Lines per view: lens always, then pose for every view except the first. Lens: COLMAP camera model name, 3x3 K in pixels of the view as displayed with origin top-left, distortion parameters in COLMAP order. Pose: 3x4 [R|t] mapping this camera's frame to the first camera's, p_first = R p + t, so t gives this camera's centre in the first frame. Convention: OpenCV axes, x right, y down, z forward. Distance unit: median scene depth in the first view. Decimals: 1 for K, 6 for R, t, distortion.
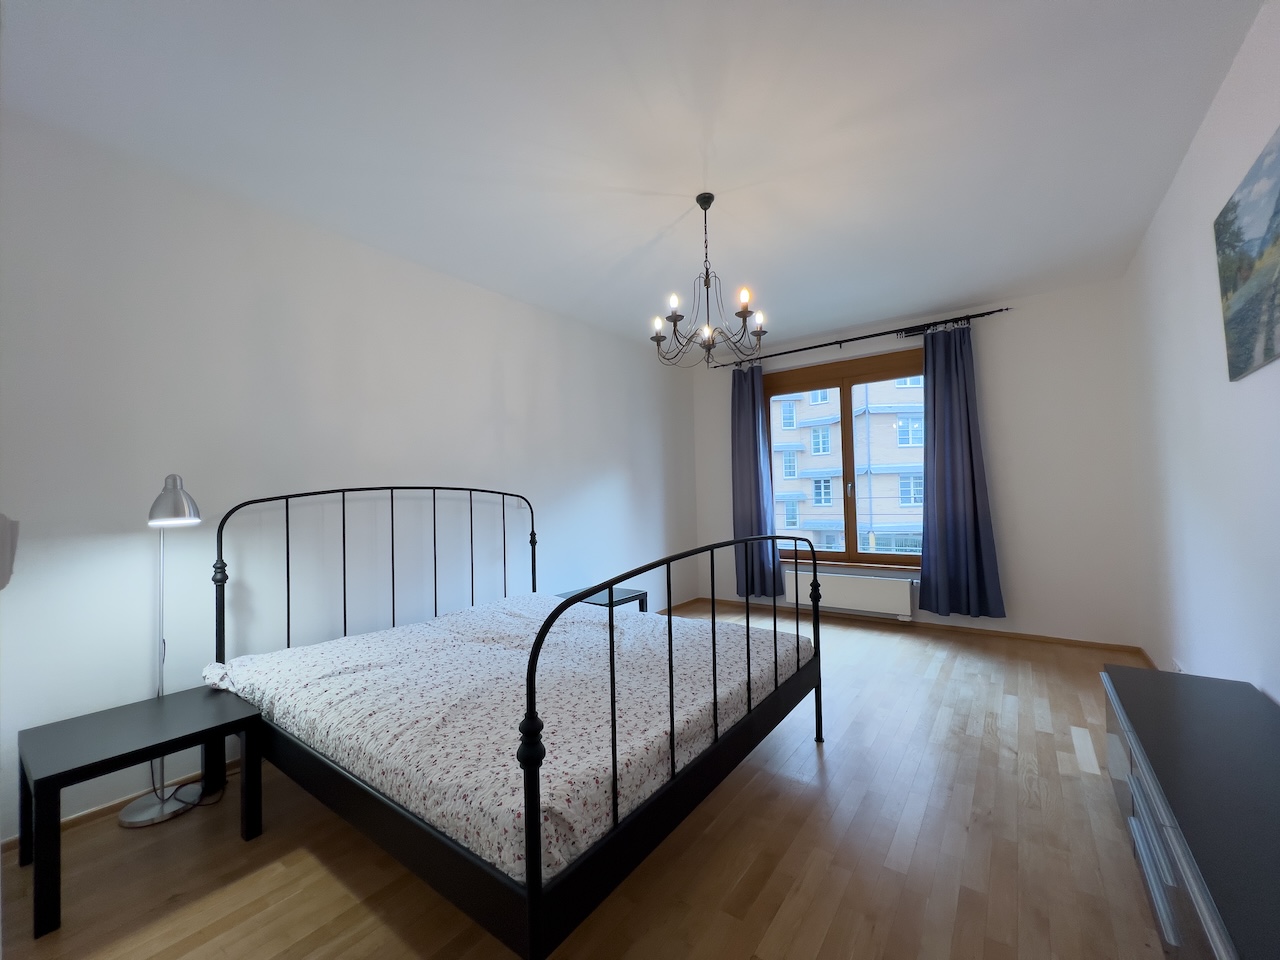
lens RADIAL K [[521.1, 0, 643.3], [0, 521.1, 483.4], [0, 0, 1]] dist [-0.001483, 0.000617]
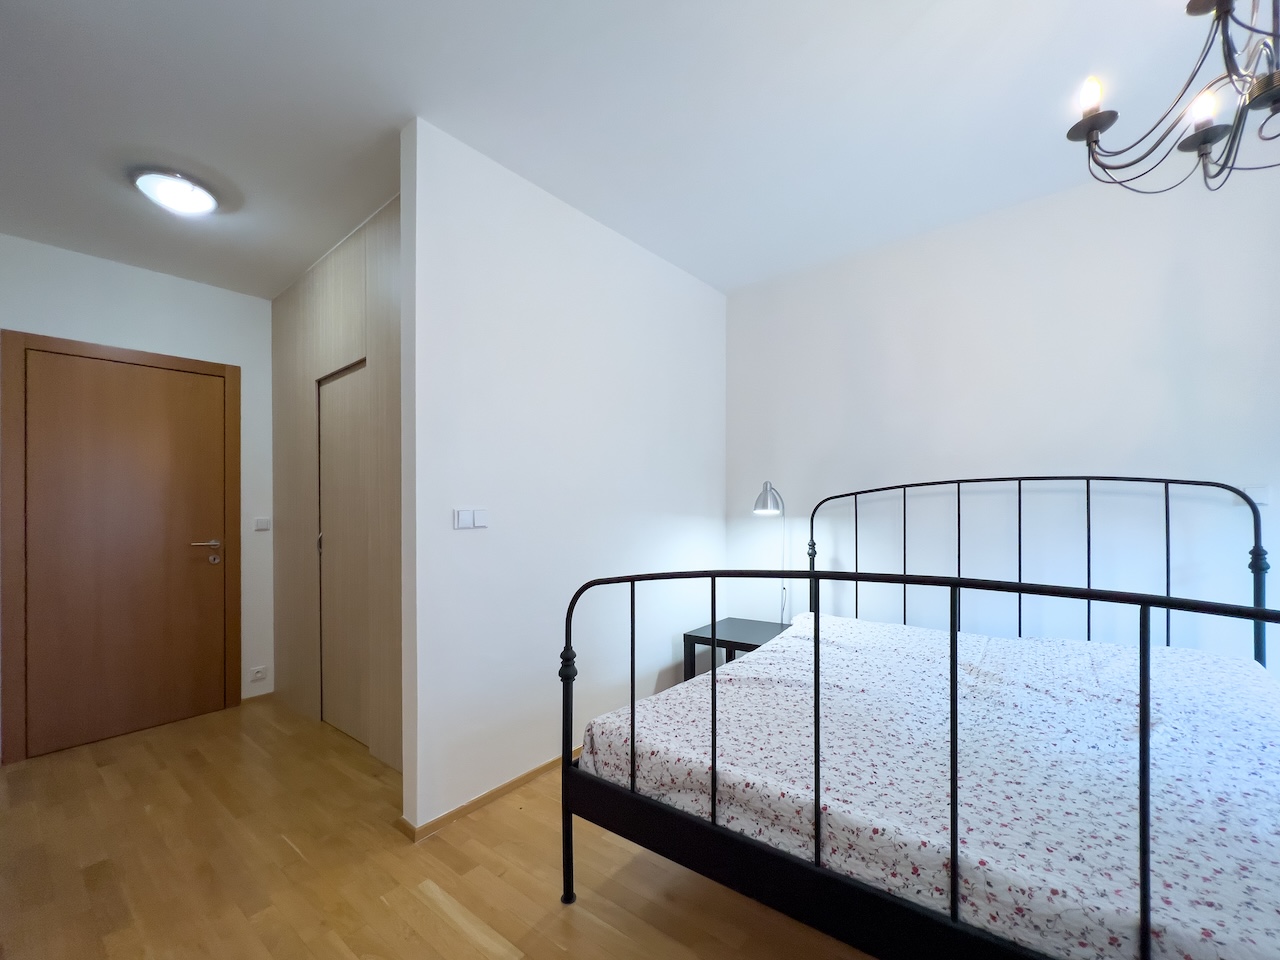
lens RADIAL K [[521.1, 0, 642.3], [0, 521.1, 480.2], [0, 0, 1]] dist [-0.001483, 0.000617]
pose [[-0.030765, -0.013777, -0.999432, 0.571000], [0.056761, 0.998267, -0.015508, -0.015123], [0.997914, -0.057206, -0.029930, 0.546877]]
